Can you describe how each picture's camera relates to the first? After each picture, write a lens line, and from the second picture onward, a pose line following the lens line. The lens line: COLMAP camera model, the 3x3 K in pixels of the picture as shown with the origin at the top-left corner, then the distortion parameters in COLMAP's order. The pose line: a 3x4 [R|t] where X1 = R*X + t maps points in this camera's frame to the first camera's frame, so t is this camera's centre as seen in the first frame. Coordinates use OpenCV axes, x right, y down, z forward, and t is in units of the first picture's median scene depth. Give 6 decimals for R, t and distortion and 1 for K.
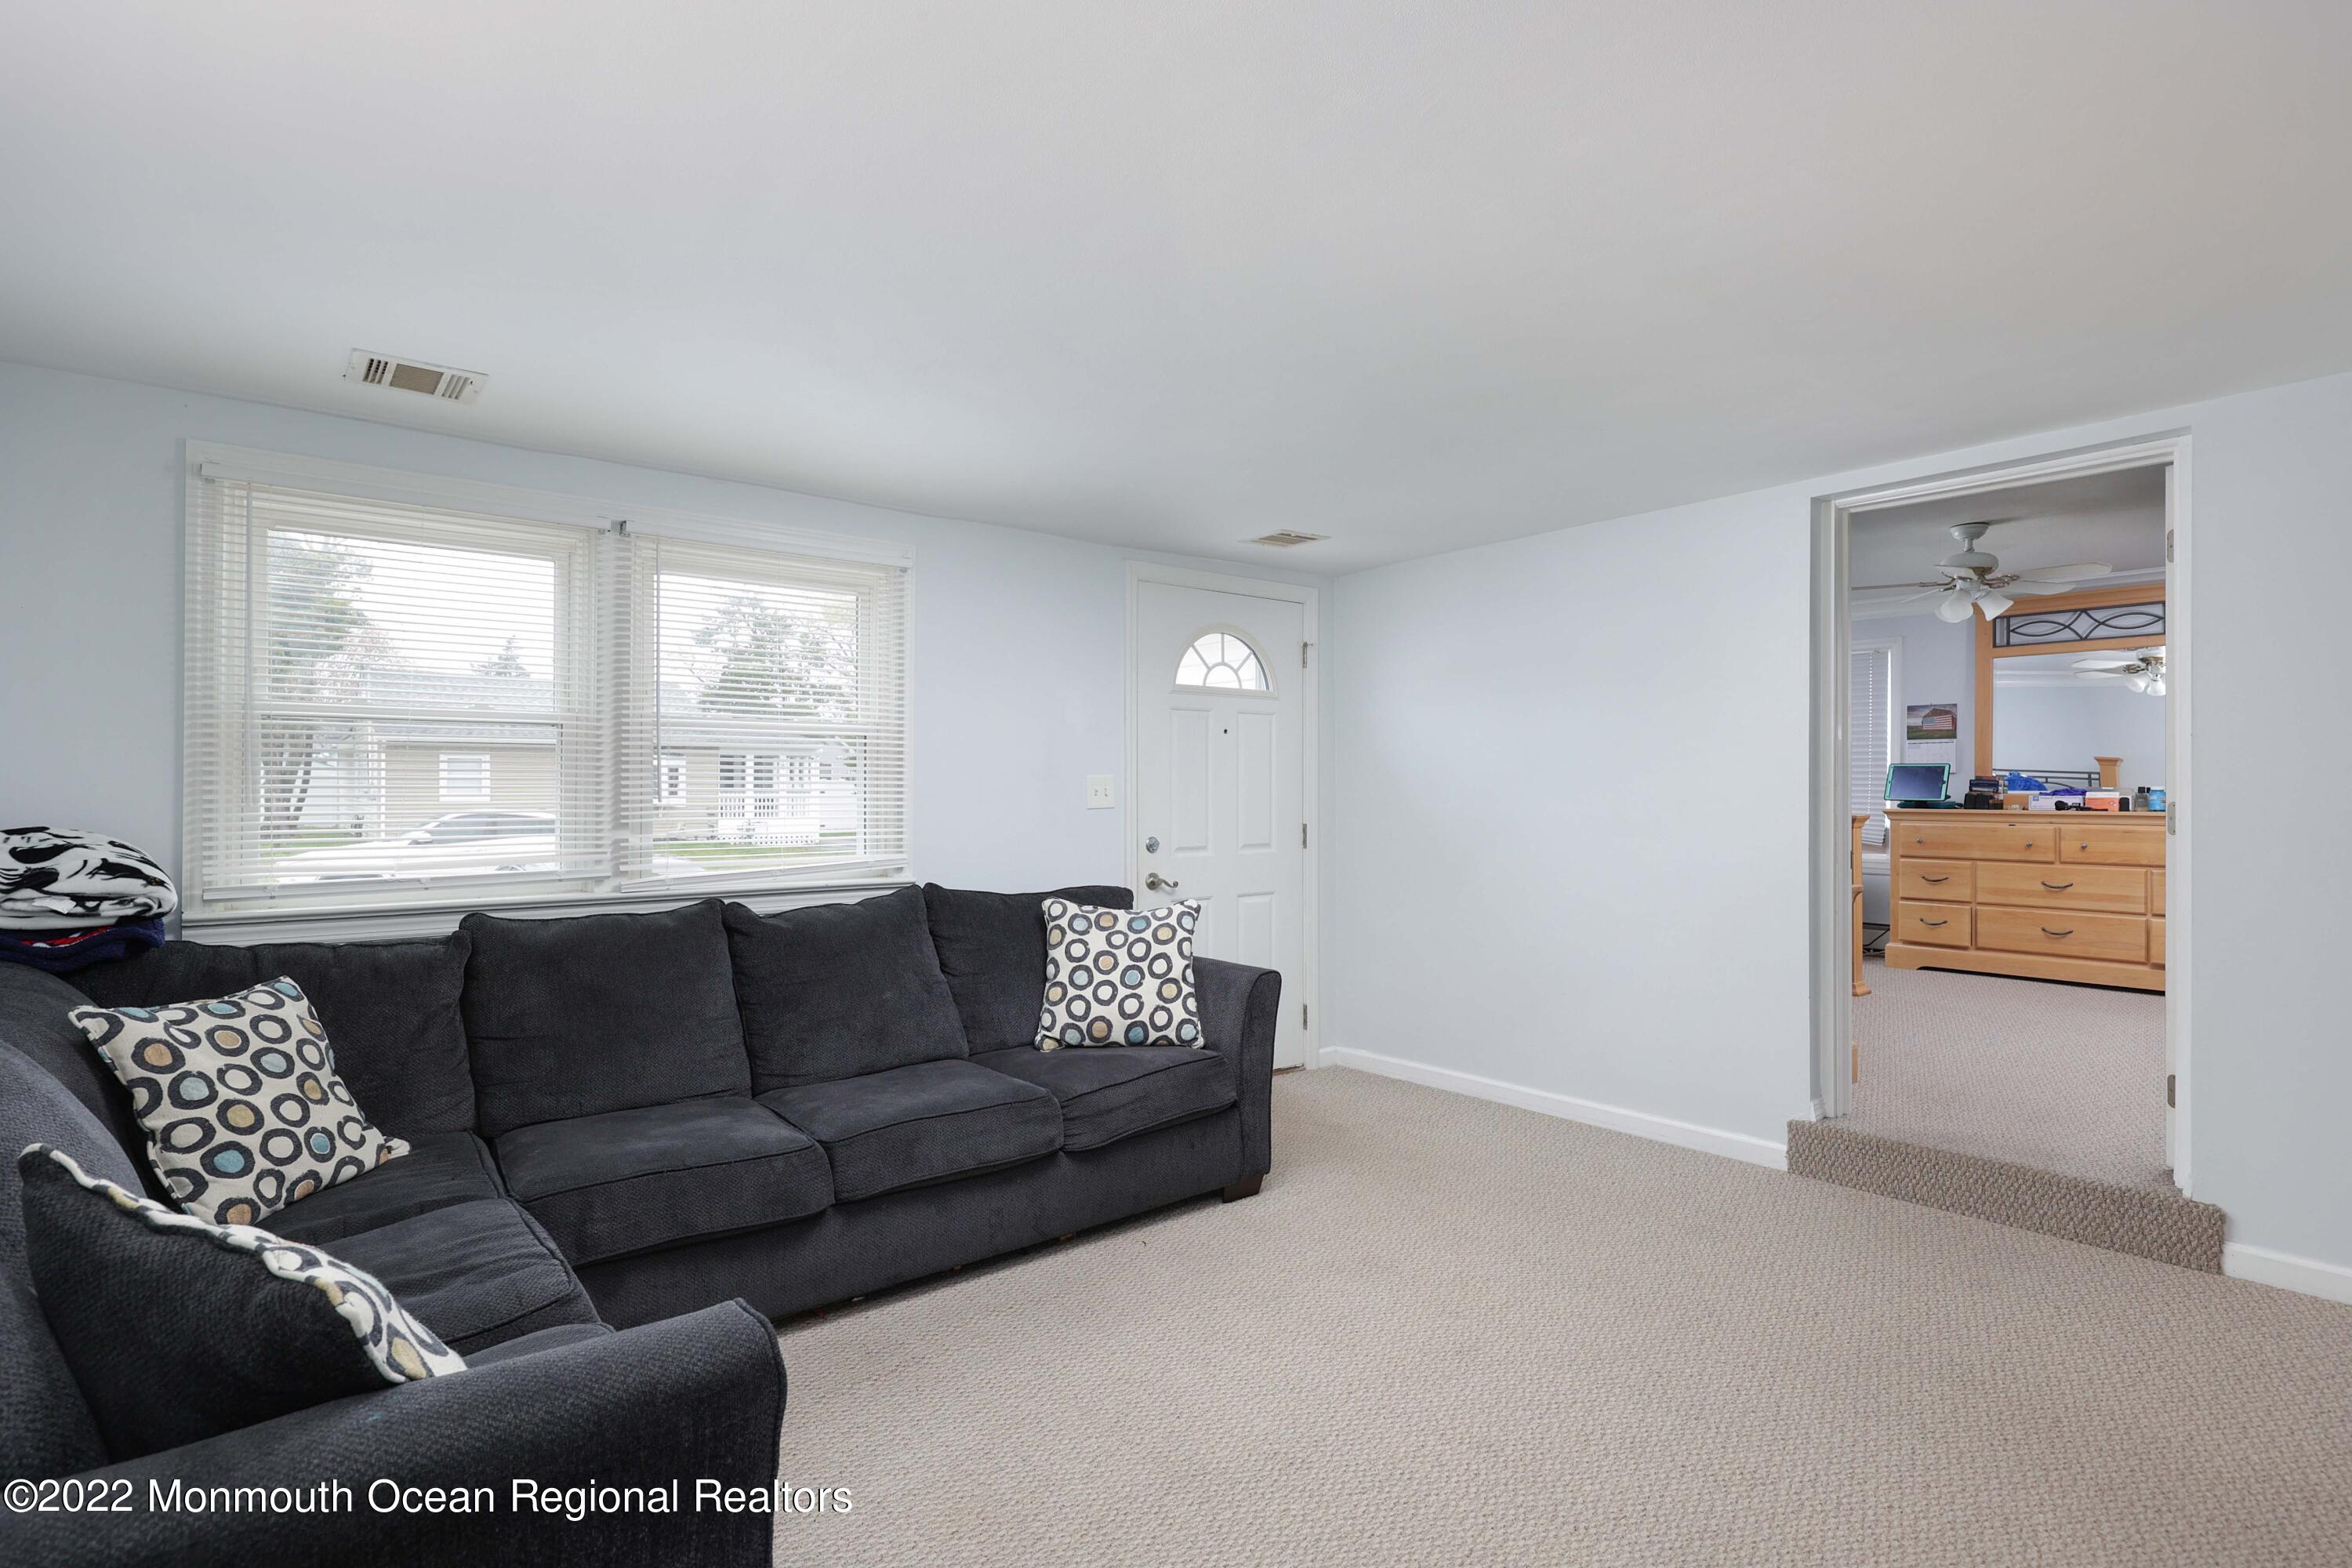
lens RADIAL K [[1165.9, 0, 1183.5], [0, 1165.9, 790.7], [0, 0, 1]] dist [0.012653, 0.000160]
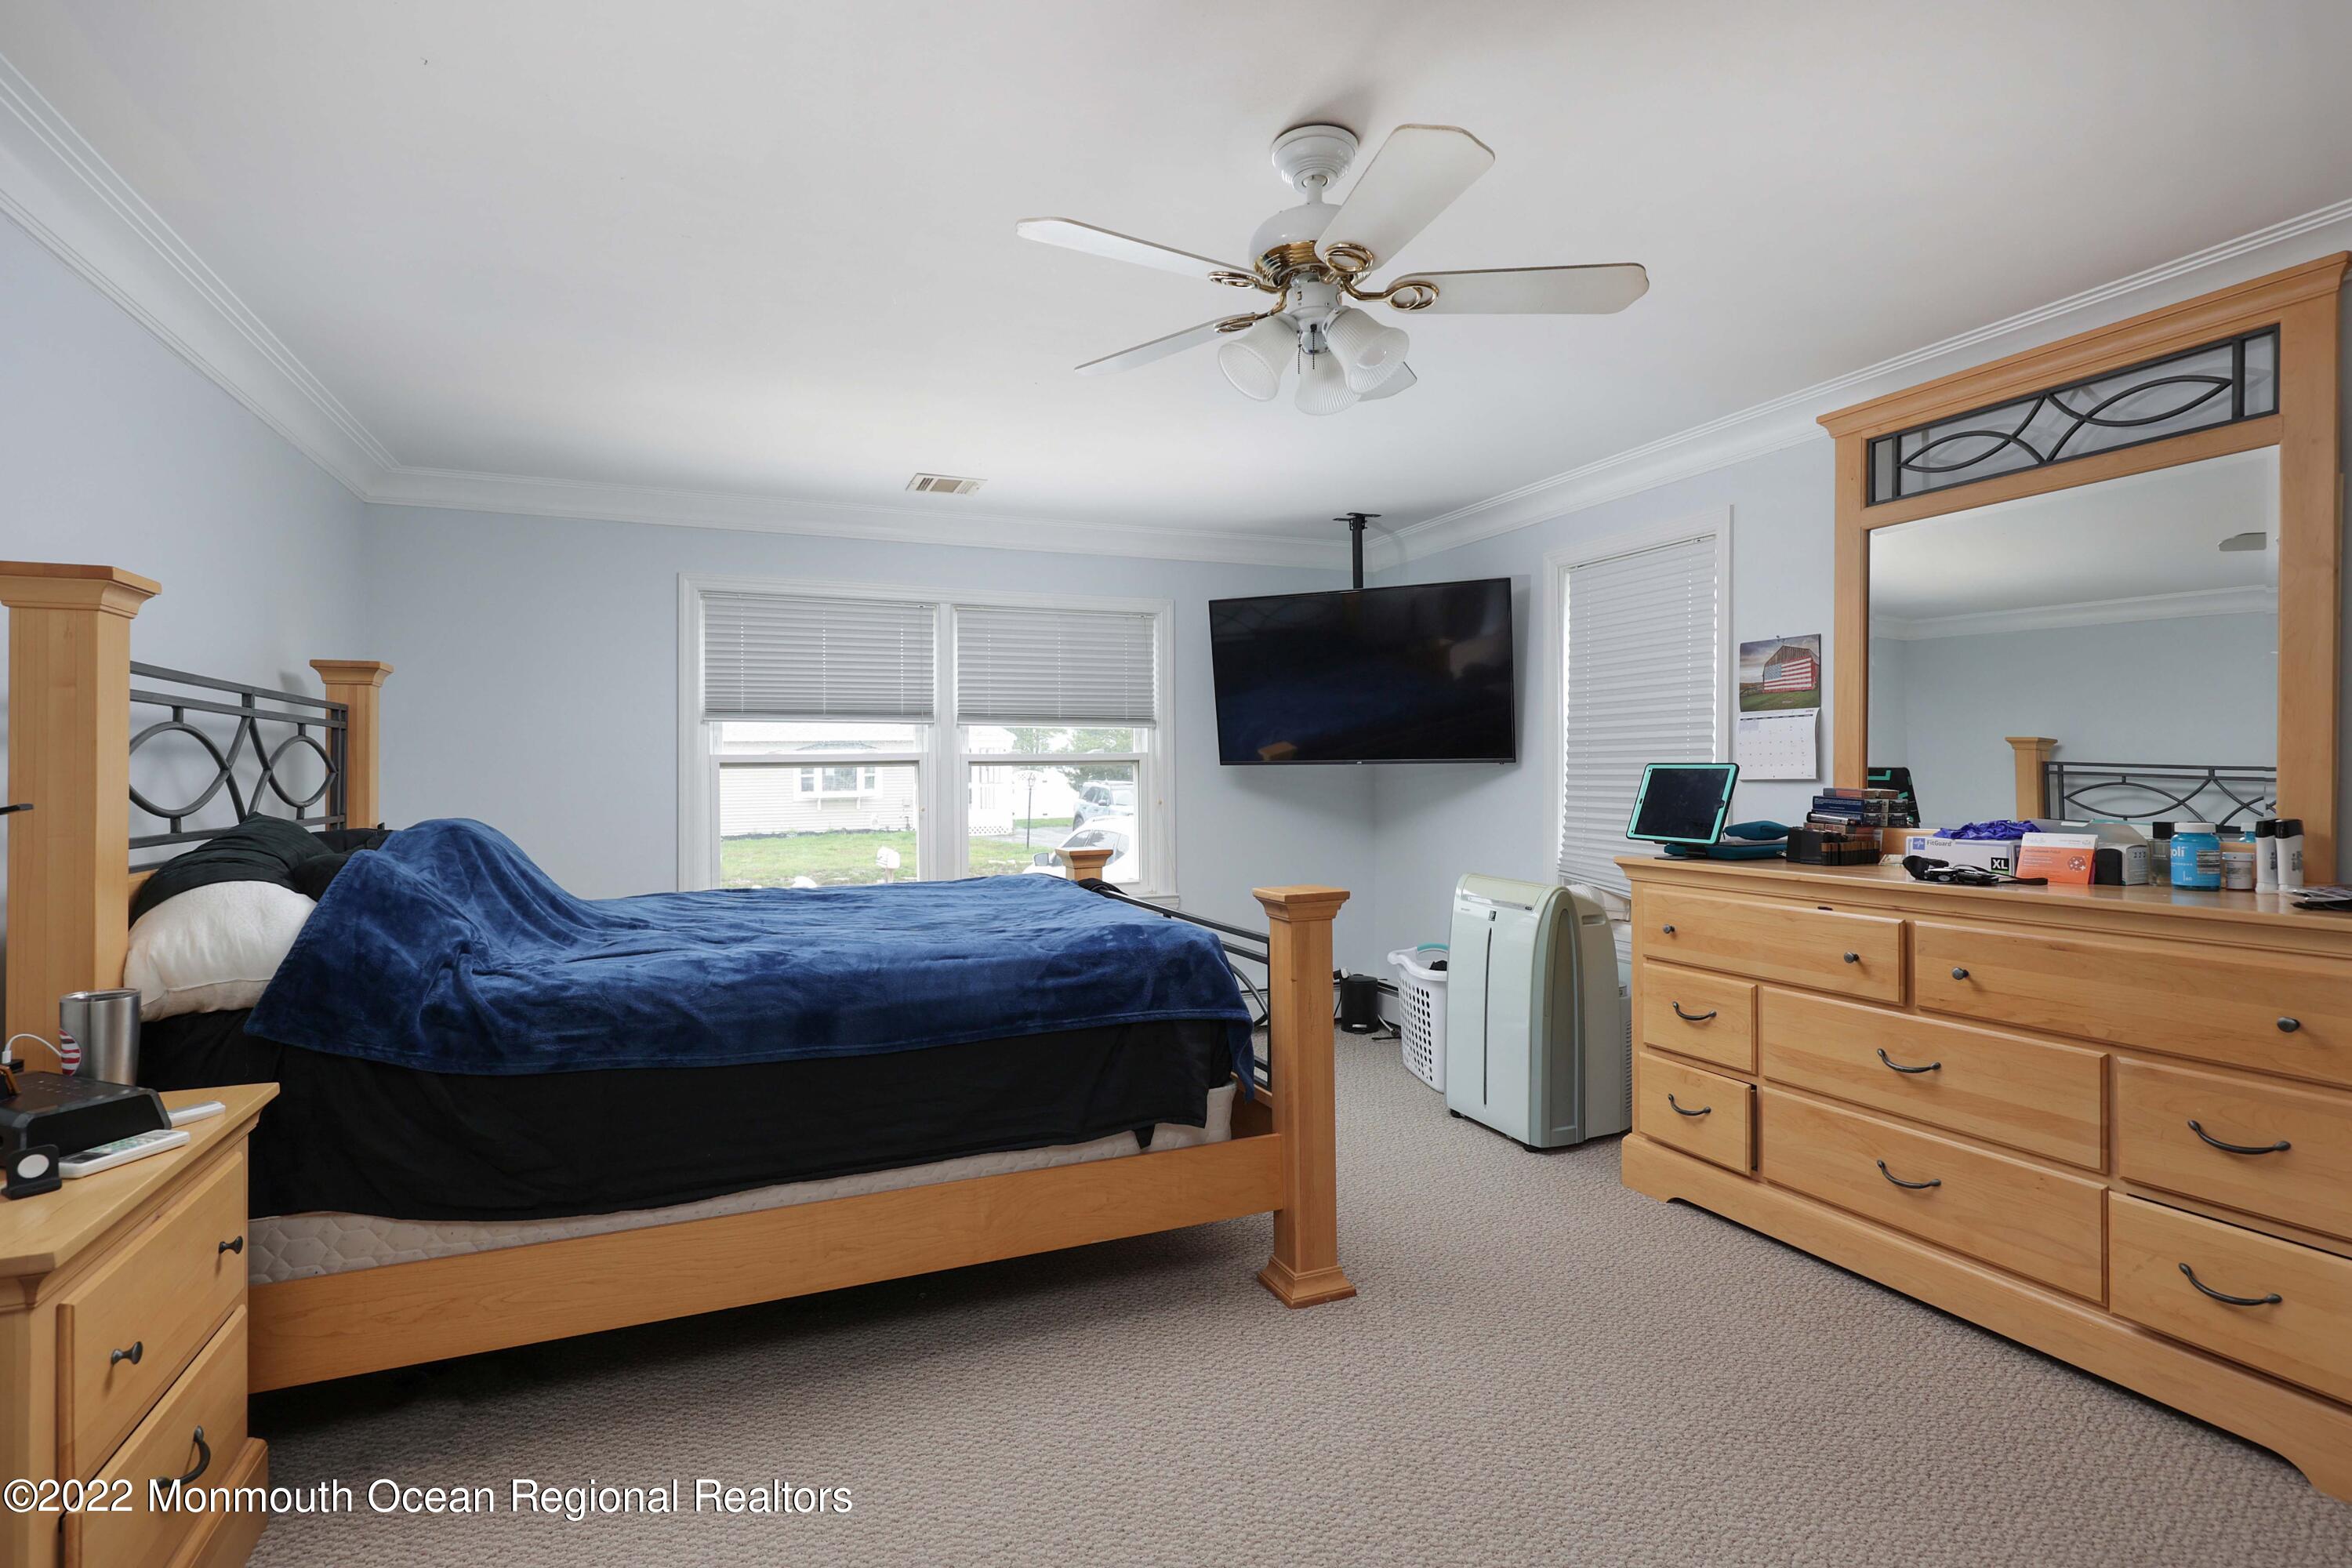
lens RADIAL K [[1130.7, 0, 1164.1], [0, 1130.7, 770.2], [0, 0, 1]] dist [-0.008694, -0.000054]
pose [[0.943357, -0.005881, -0.331726, 0.599882], [0.004212, 0.999975, -0.005751, -0.019035], [0.331751, 0.004028, 0.943358, 0.518863]]
